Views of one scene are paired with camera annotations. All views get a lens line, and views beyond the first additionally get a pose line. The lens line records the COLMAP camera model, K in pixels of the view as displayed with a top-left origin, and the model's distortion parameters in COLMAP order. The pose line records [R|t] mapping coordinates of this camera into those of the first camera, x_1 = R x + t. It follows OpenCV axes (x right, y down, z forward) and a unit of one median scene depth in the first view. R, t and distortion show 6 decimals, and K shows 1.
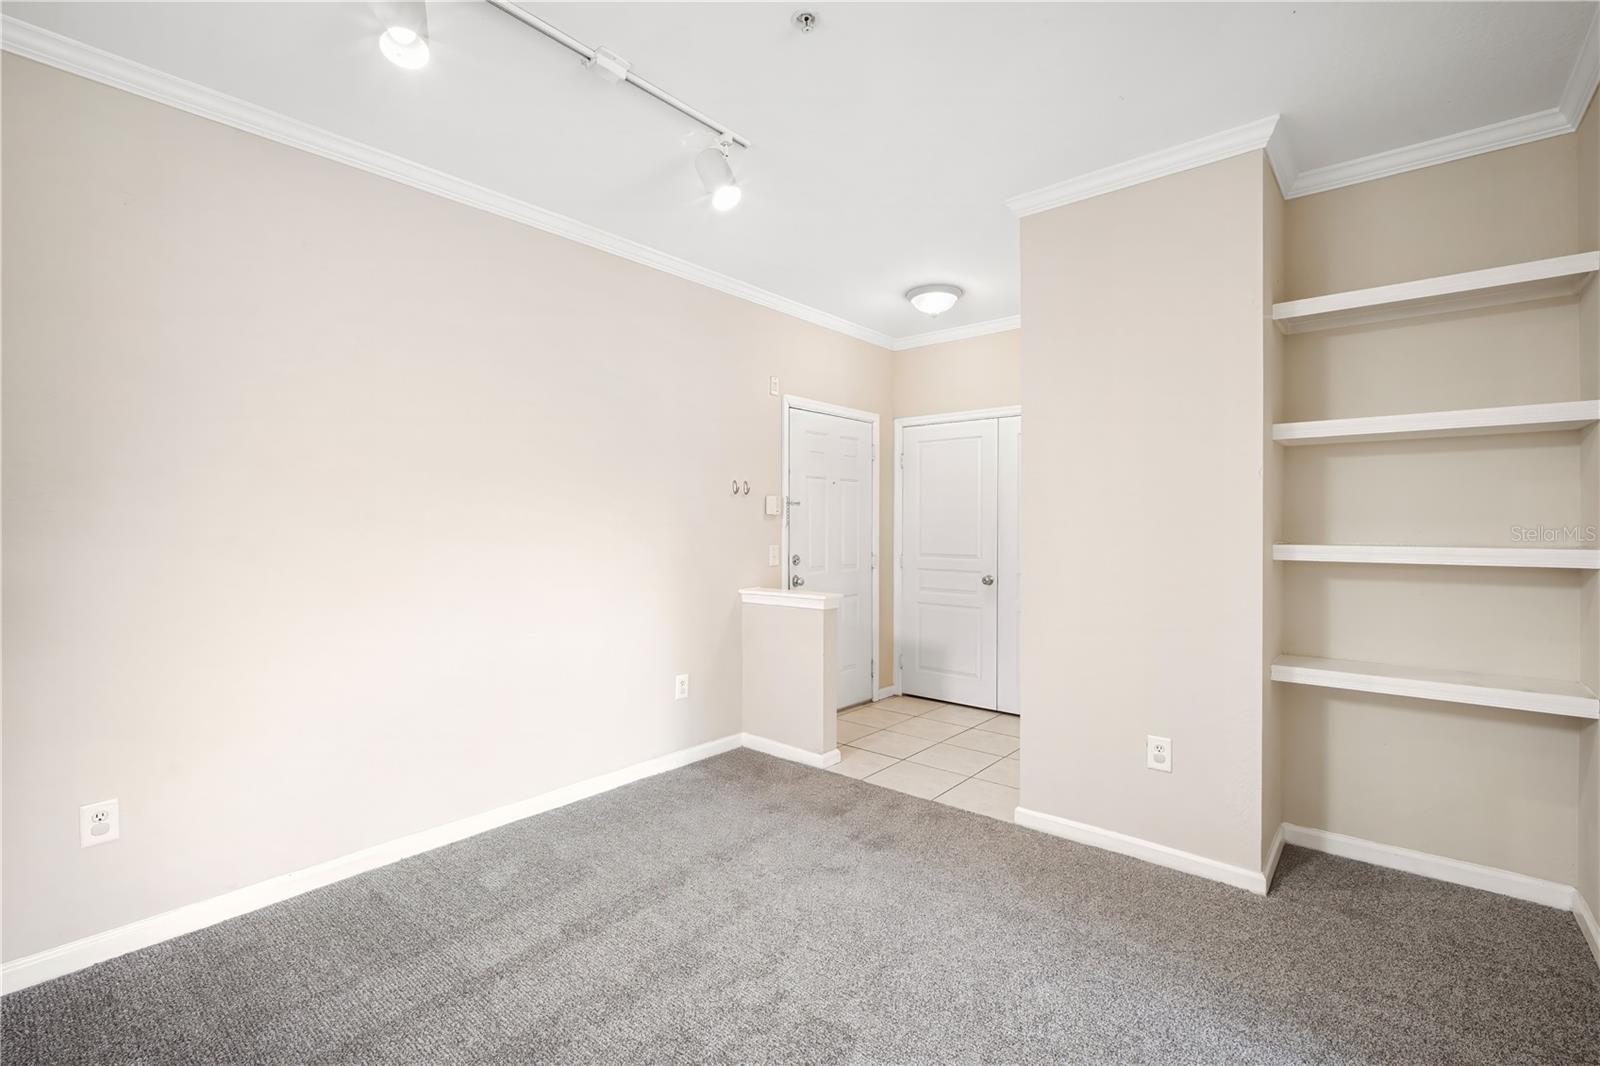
lens RADIAL K [[712.6, 0, 802.8], [0, 712.6, 527.3], [0, 0, 1]] dist [-0.014099, 0.003989]
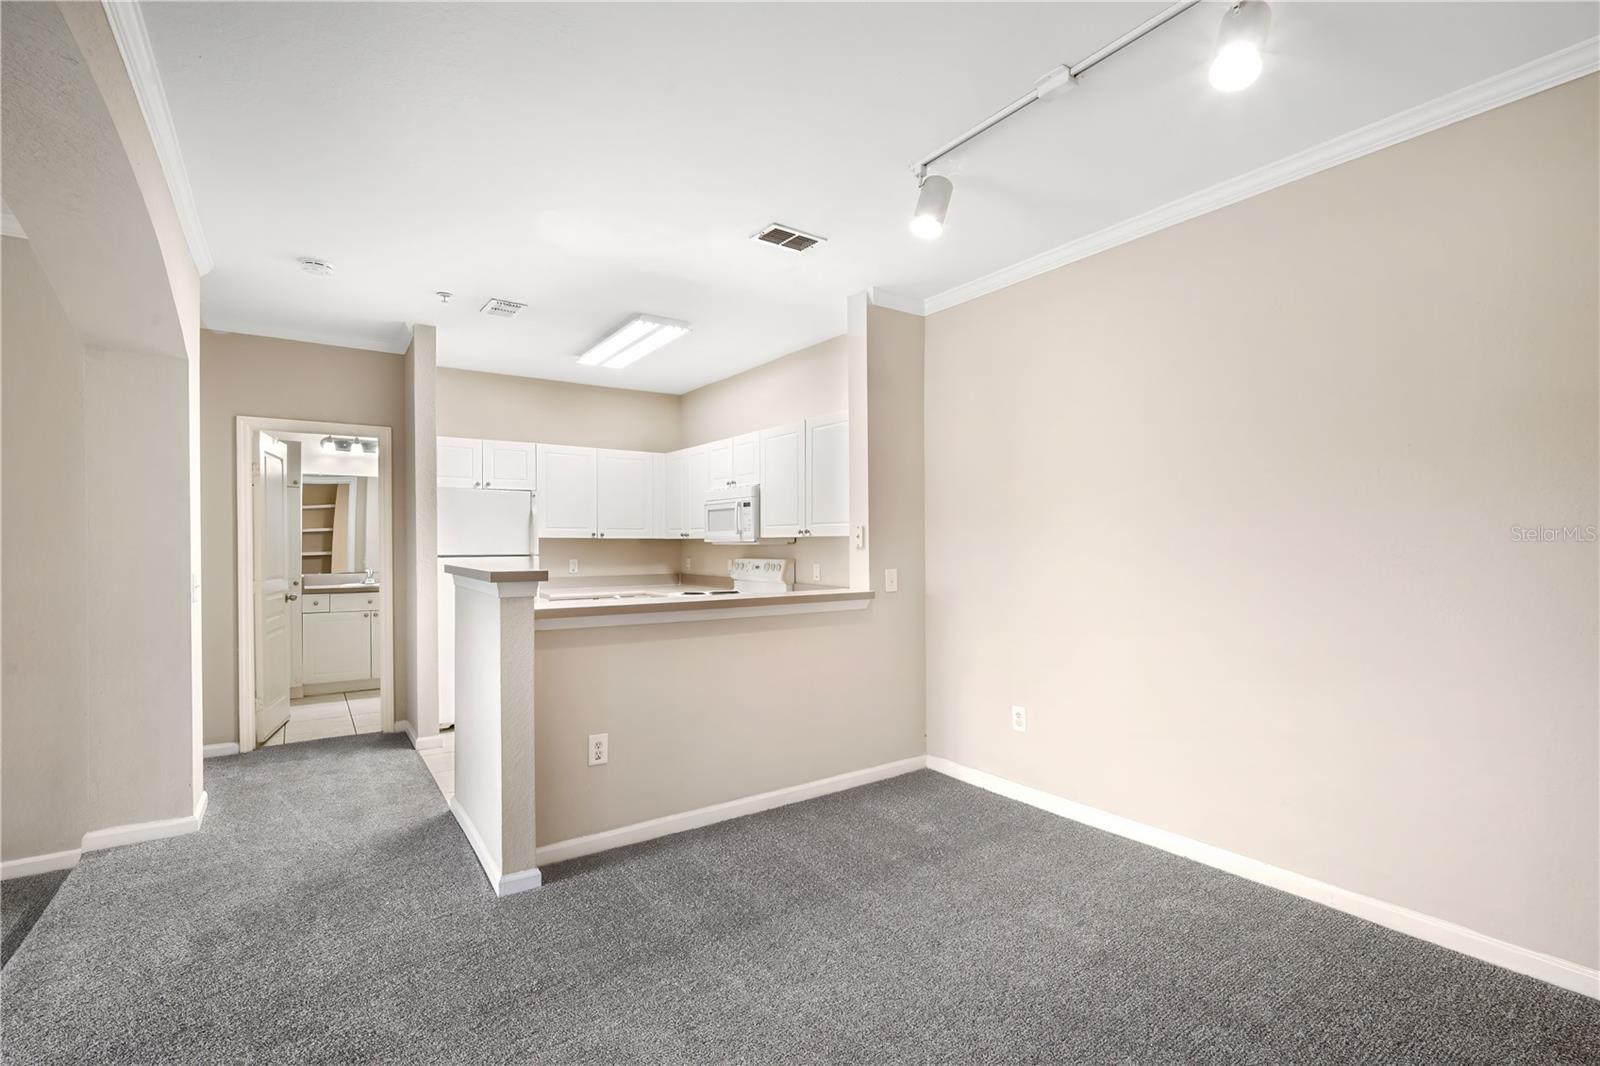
lens RADIAL K [[712.6, 0, 798.8], [0, 712.6, 545.3], [0, 0, 1]] dist [-0.014099, 0.003989]
pose [[-0.246798, 0.004383, -0.969057, 0.379729], [-0.001002, 0.999988, 0.004779, -0.003216], [0.969066, 0.002151, -0.246791, 0.436251]]
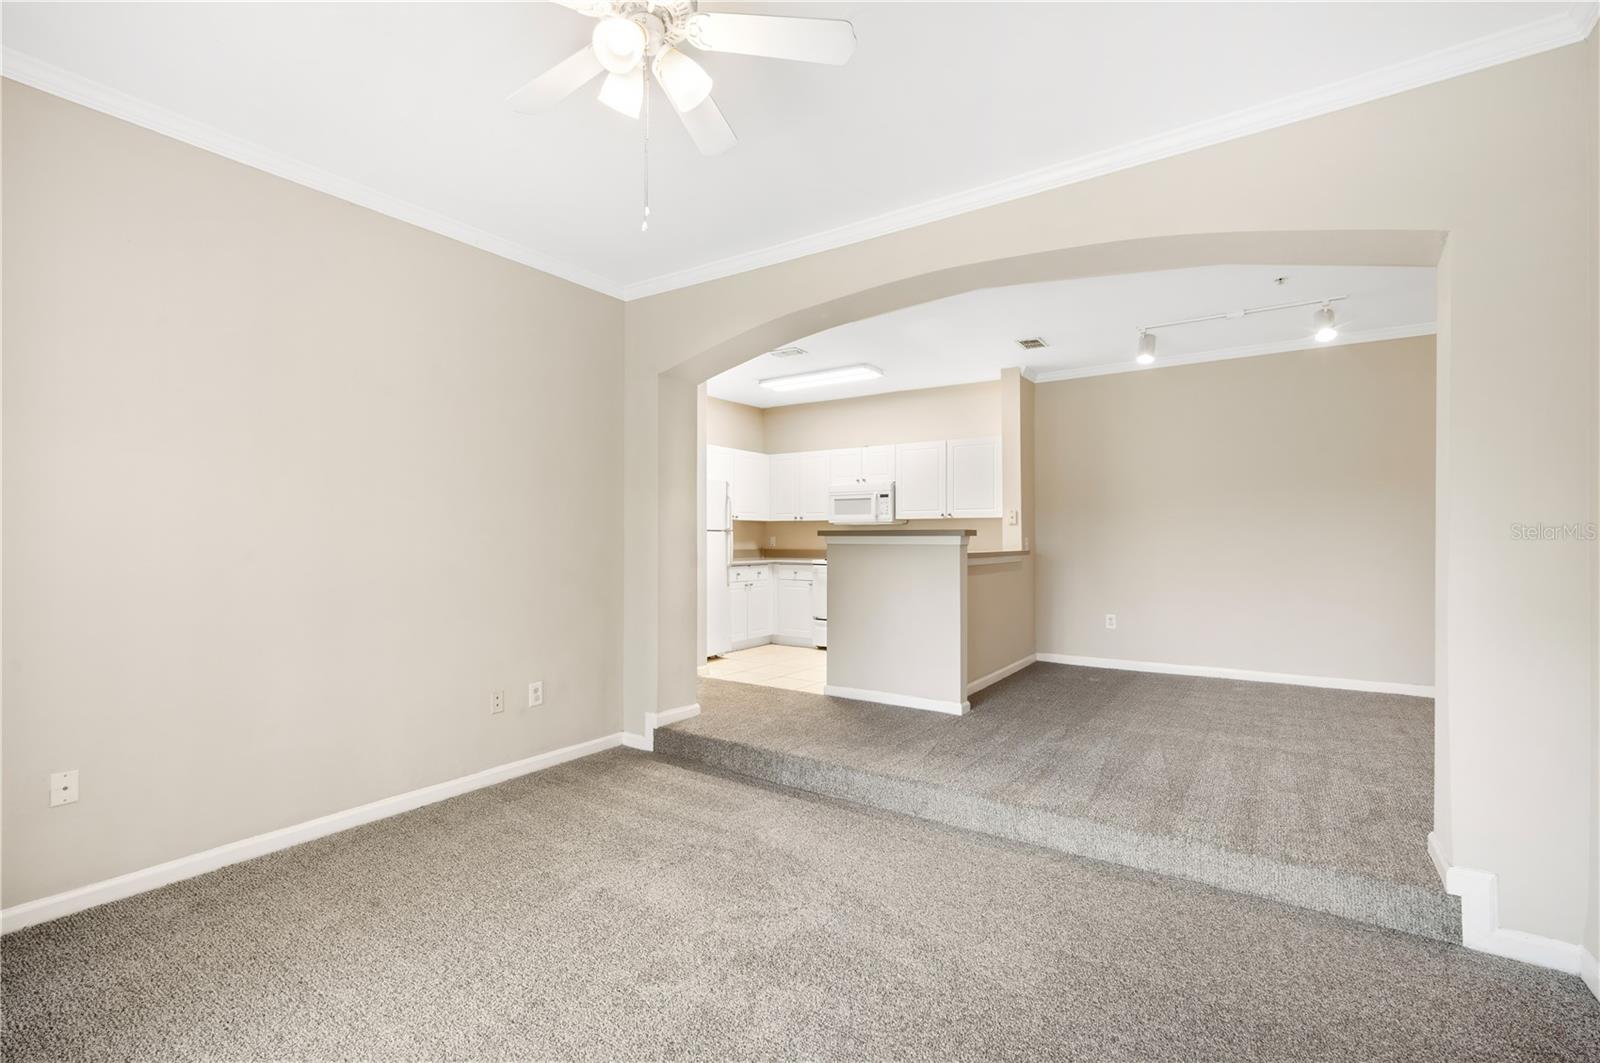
lens RADIAL K [[712.6, 0, 794.7], [0, 712.6, 534.8], [0, 0, 1]] dist [-0.014099, 0.003989]
pose [[0.107765, -0.004941, -0.994164, 0.891911], [-0.004618, 0.999974, -0.005470, 0.036021], [0.994166, 0.005181, 0.107739, -0.316455]]
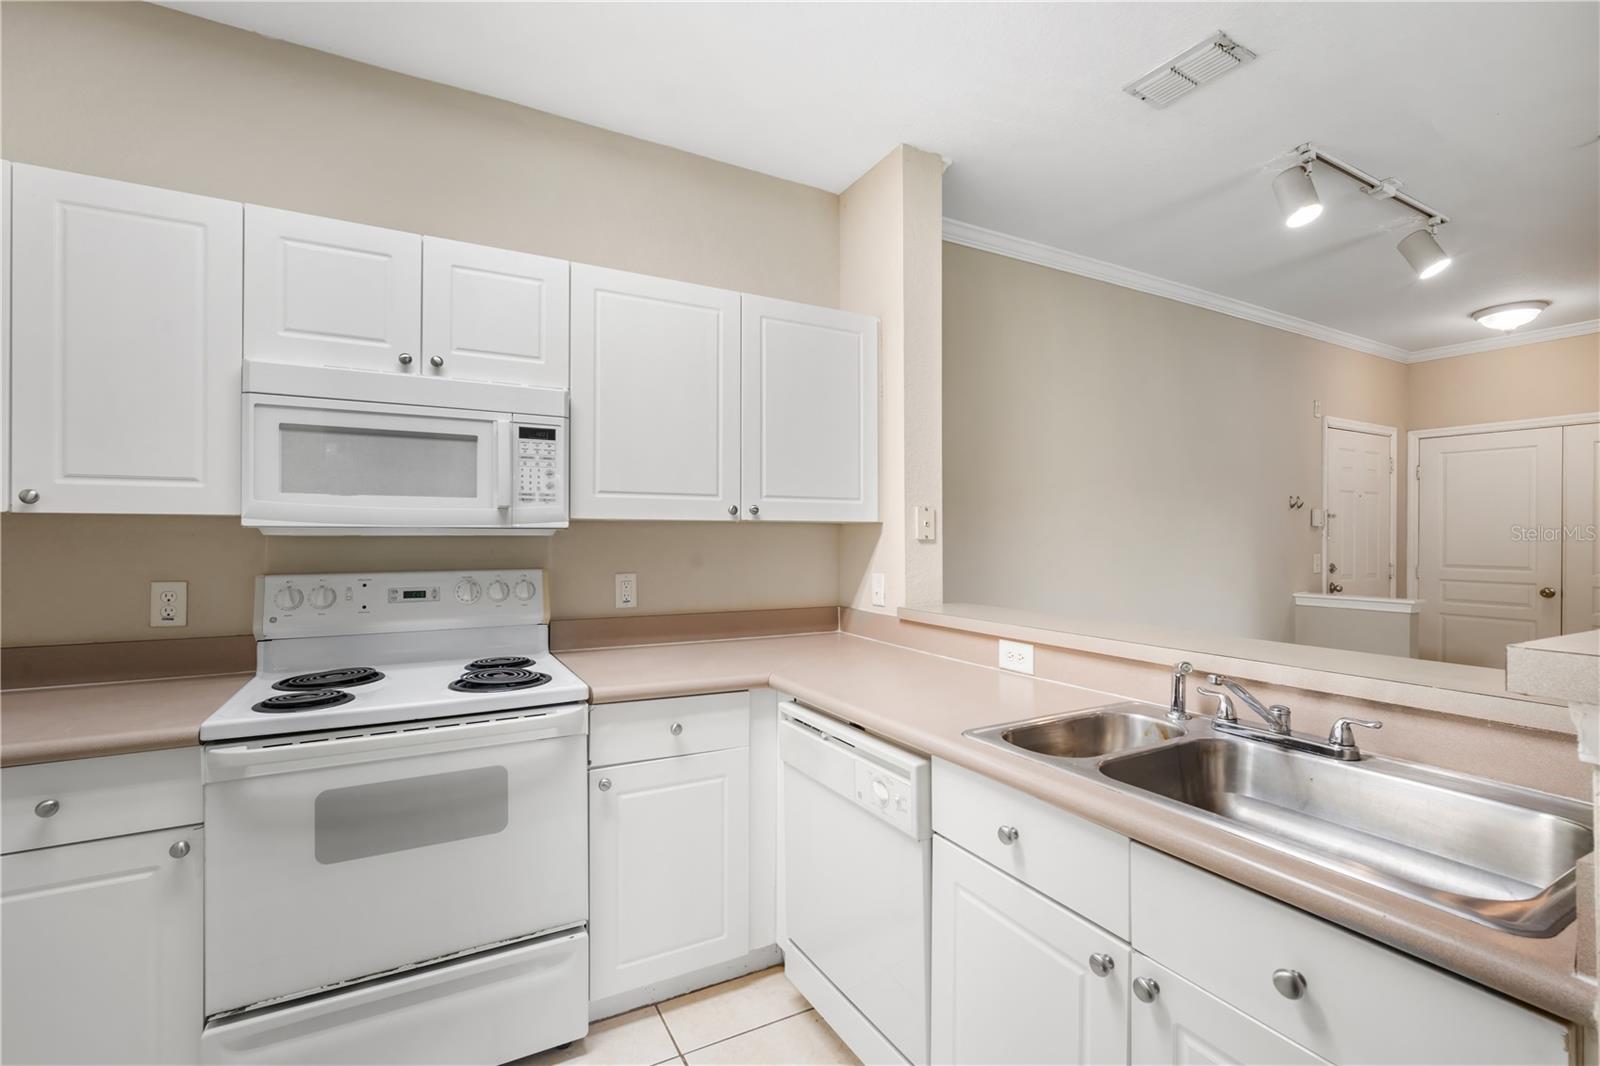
lens RADIAL K [[712.6, 0, 802.9], [0, 712.6, 535.2], [0, 0, 1]] dist [-0.014099, 0.003989]
pose [[0.937318, 0.002233, -0.348467, -0.406886], [-0.003366, 0.999991, -0.002646, 0.001452], [0.348458, 0.003653, 0.937317, -0.300675]]
